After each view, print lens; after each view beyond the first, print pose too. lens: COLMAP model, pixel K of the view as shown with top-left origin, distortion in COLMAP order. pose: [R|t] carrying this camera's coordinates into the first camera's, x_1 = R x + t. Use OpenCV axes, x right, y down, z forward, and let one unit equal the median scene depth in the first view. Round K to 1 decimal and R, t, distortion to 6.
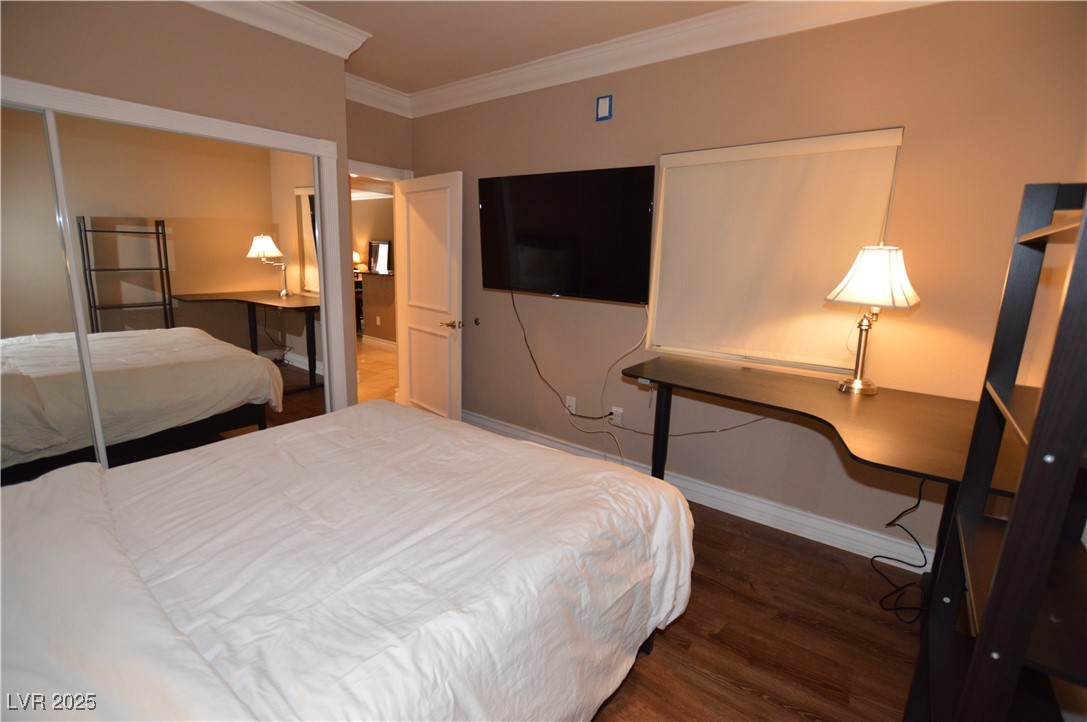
lens RADIAL K [[483.5, 0, 549.1], [0, 483.5, 356.1], [0, 0, 1]] dist [-0.027458, 0.001928]
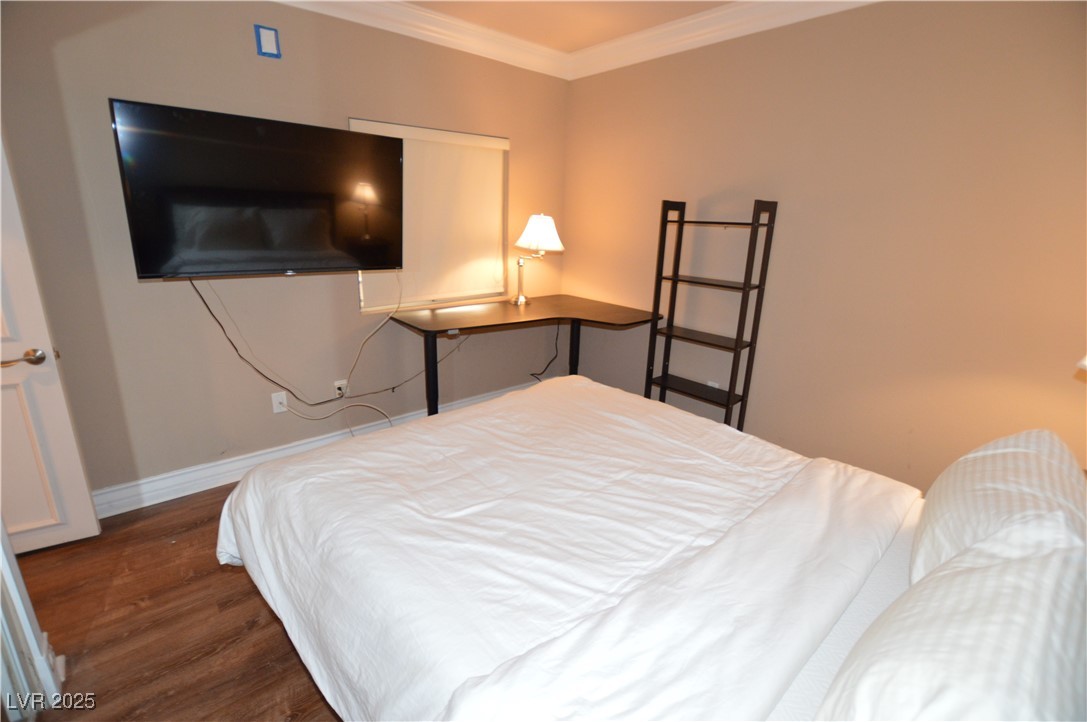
lens RADIAL K [[483.5, 0, 536.6], [0, 483.5, 359.3], [0, 0, 1]] dist [-0.027458, 0.001928]
pose [[0.212603, -0.294046, 0.931846, -0.886743], [0.178800, 0.949253, 0.258746, -0.153313], [-0.960641, 0.111604, 0.254389, 0.501756]]
